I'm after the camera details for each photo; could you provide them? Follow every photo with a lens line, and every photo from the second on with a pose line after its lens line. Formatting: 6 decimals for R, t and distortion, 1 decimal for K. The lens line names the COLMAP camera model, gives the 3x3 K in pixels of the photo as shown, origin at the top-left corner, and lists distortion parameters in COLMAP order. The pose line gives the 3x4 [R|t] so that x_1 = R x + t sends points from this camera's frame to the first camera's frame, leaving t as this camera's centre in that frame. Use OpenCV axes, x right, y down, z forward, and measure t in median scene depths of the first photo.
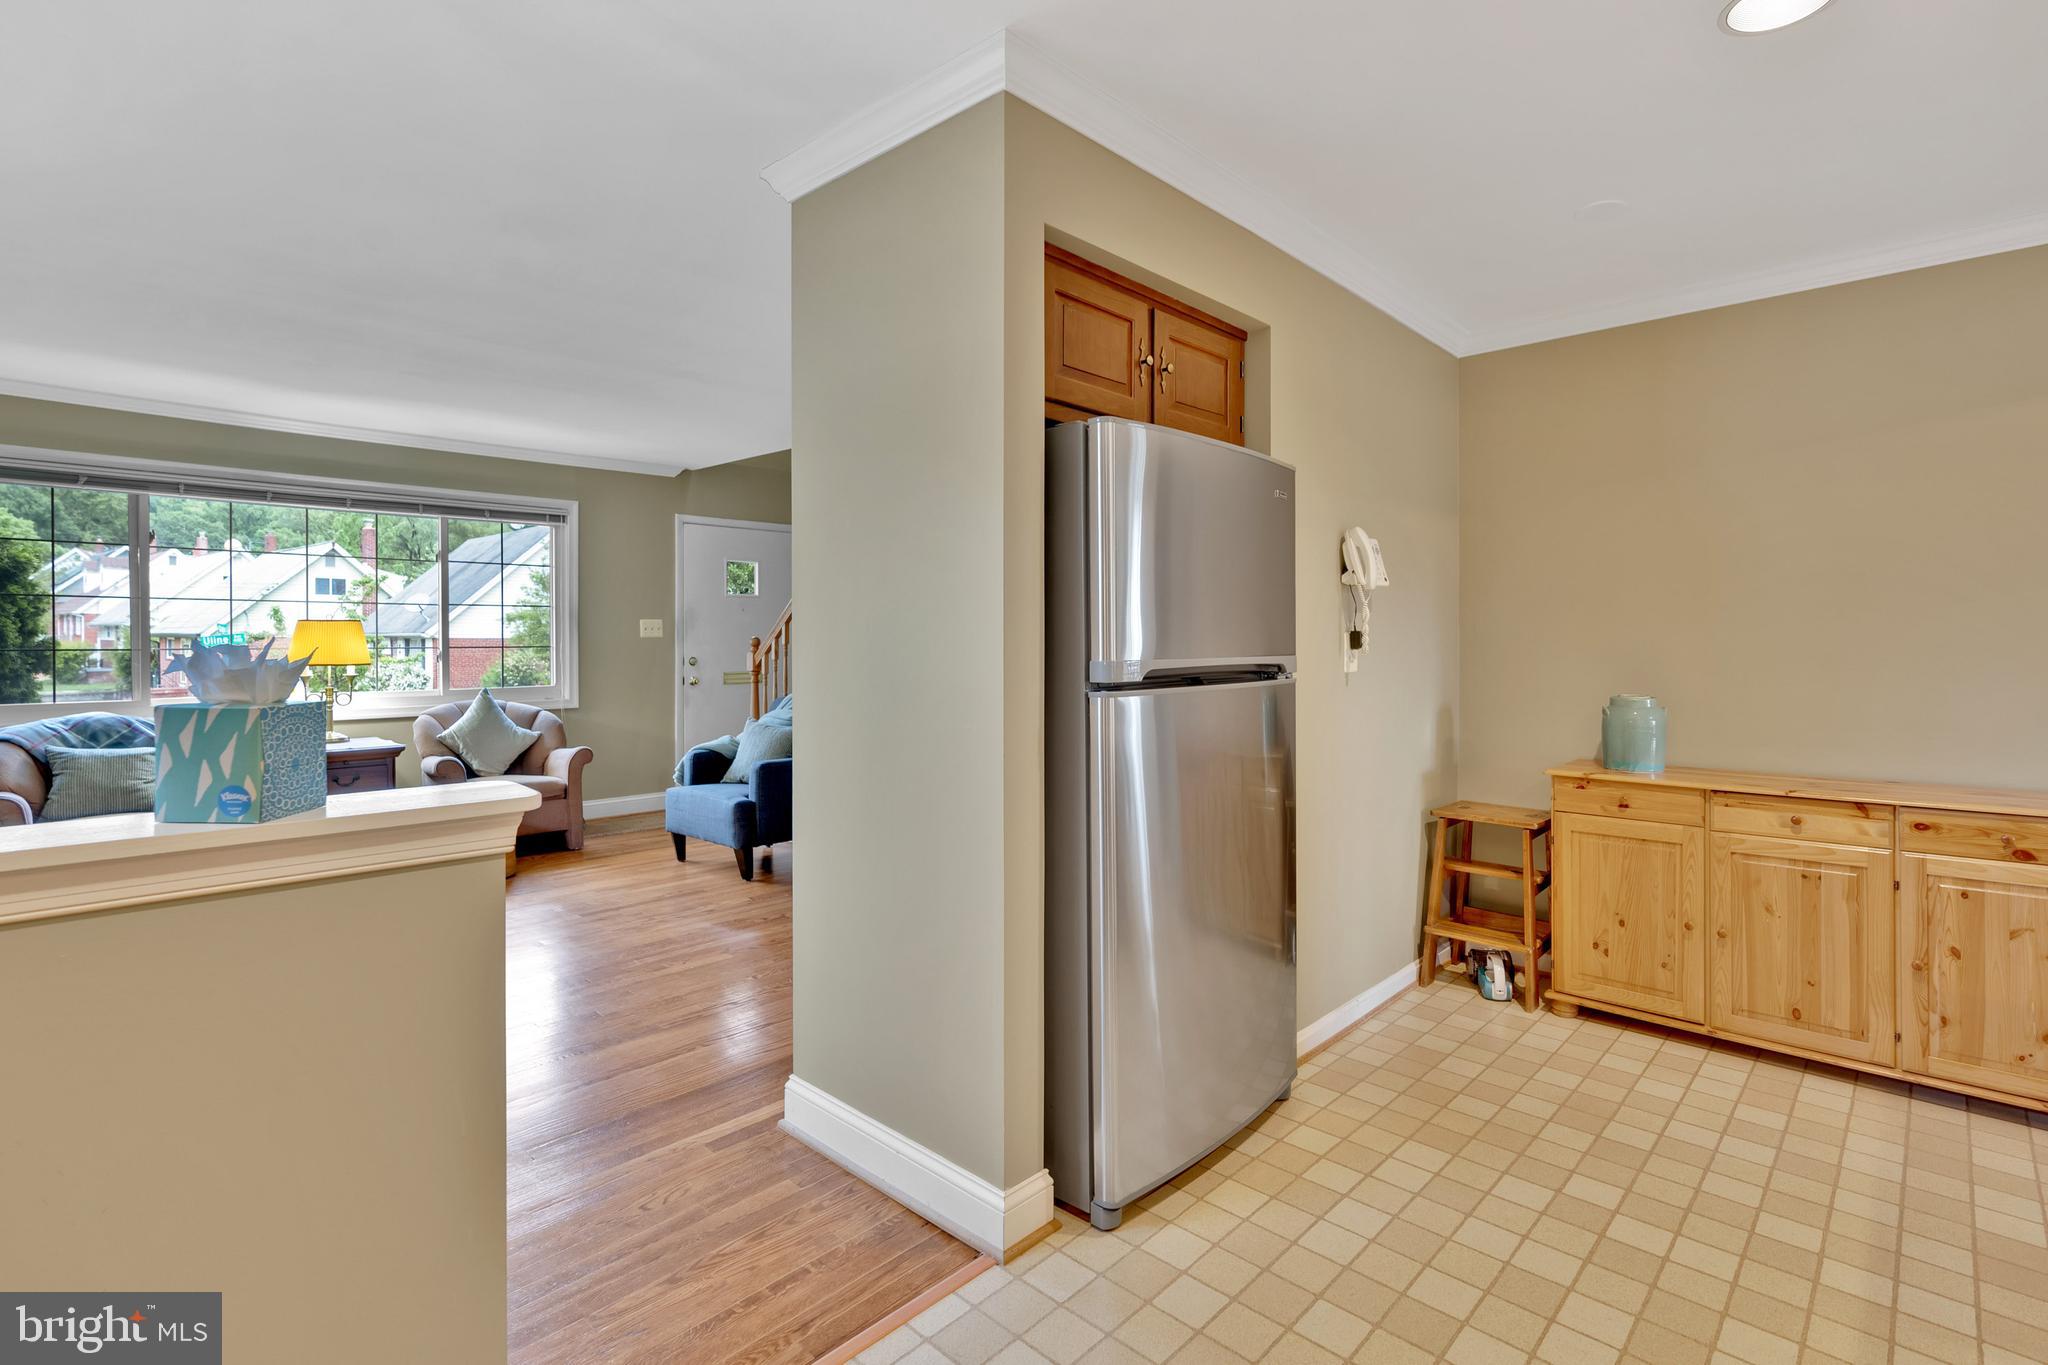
lens RADIAL K [[974.9, 0, 1070.7], [0, 974.9, 642.5], [0, 0, 1]] dist [0.000216, 0.000544]
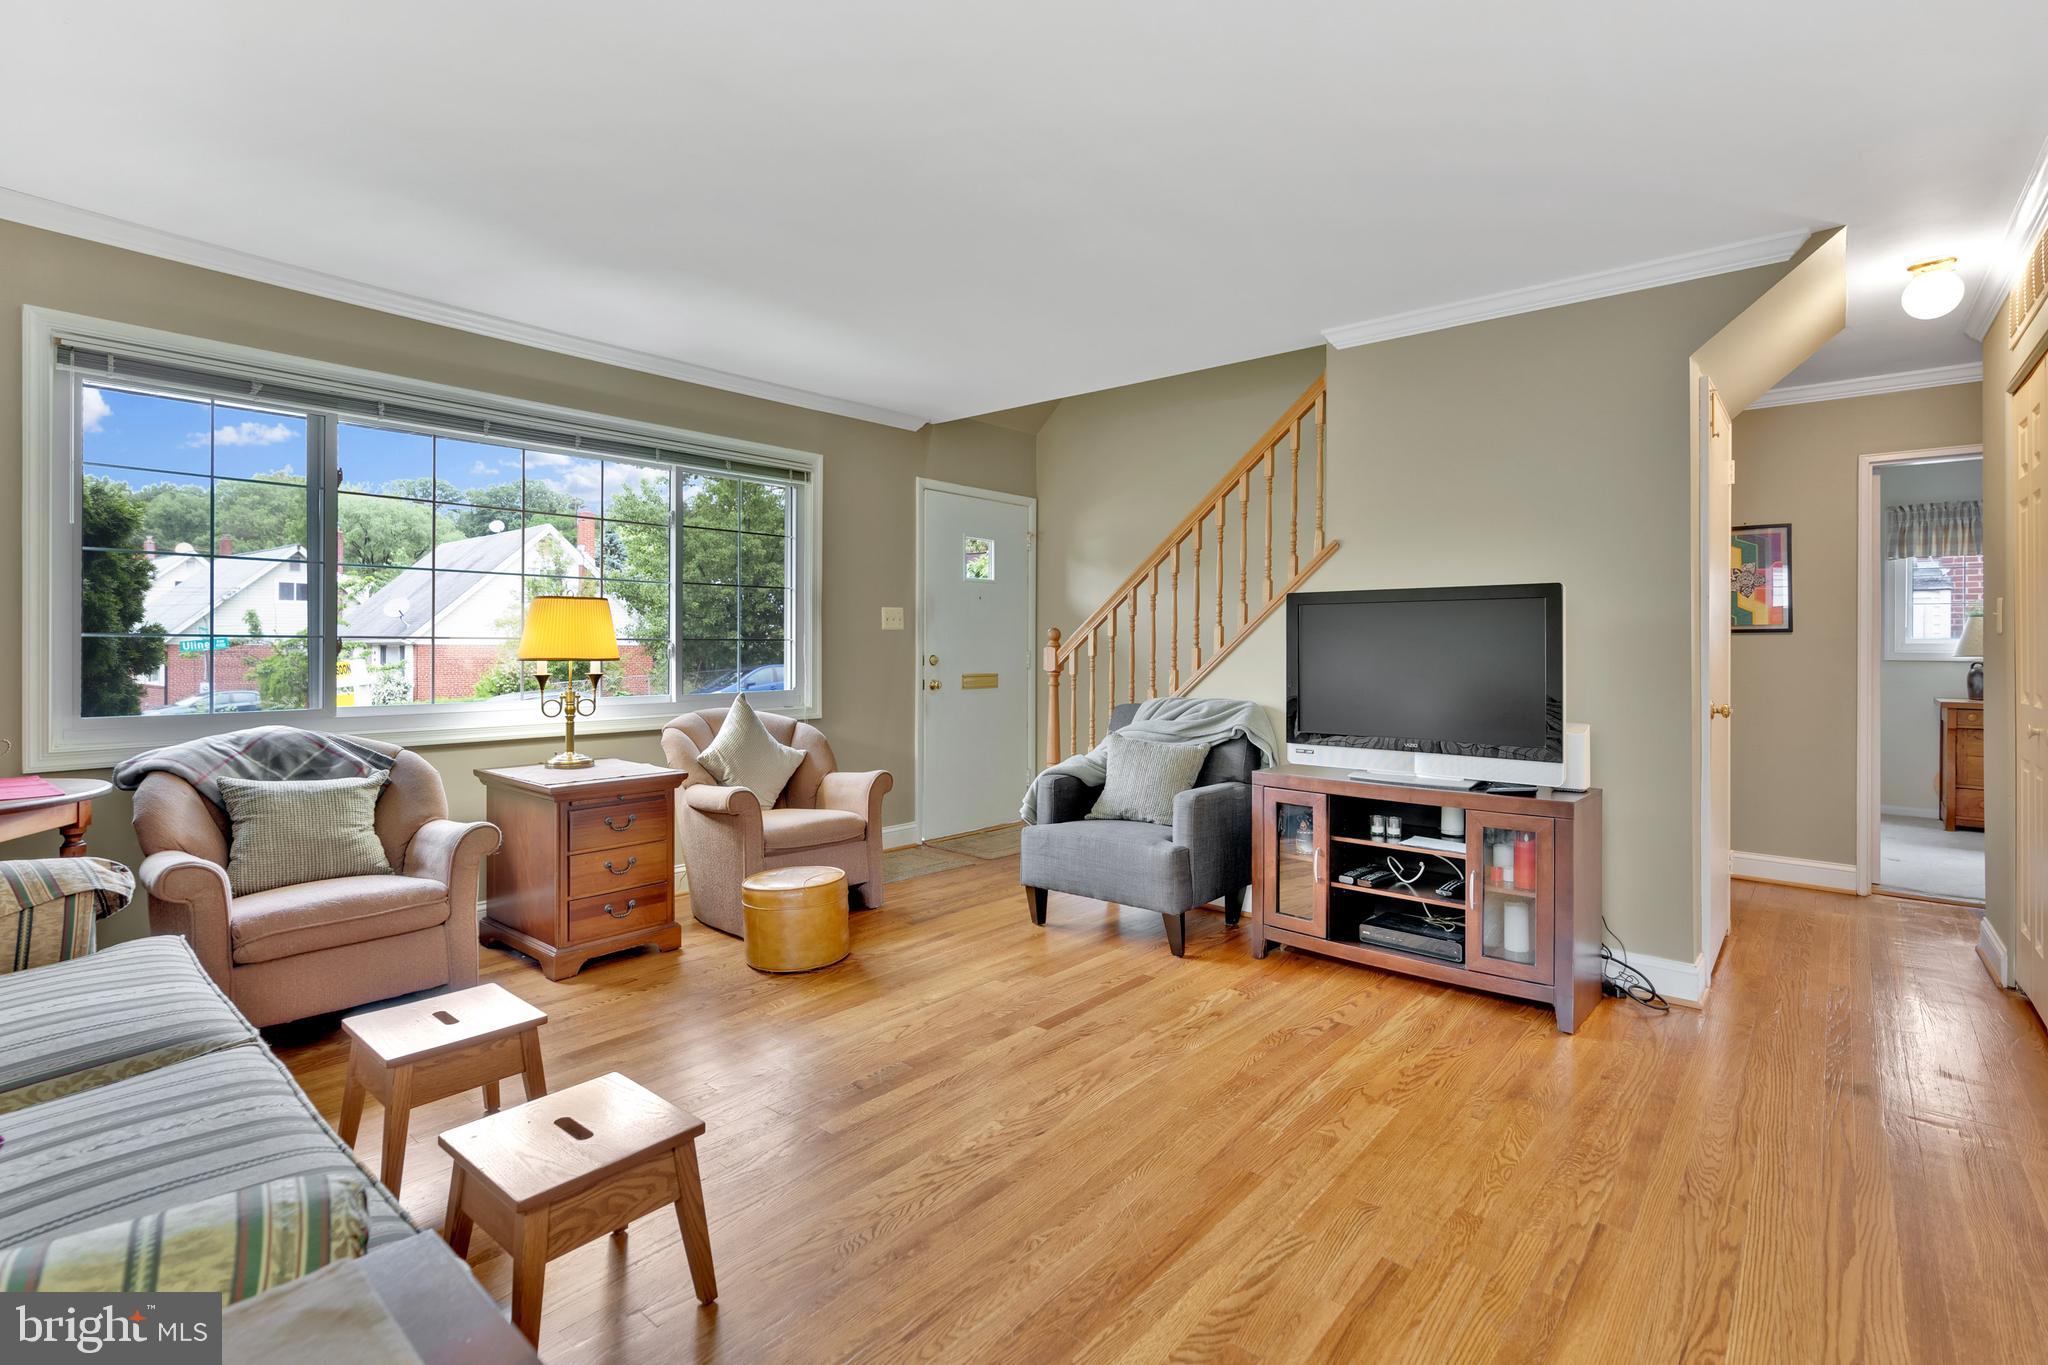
lens RADIAL K [[951.9, 0, 1039.6], [0, 951.9, 644.8], [0, 0, 1]] dist [-0.001013, 0.000741]
pose [[0.999357, 0.000820, 0.035850, -0.779303], [-0.000516, 0.999964, -0.008499, 0.031310], [-0.035855, 0.008475, 0.999321, 0.499807]]
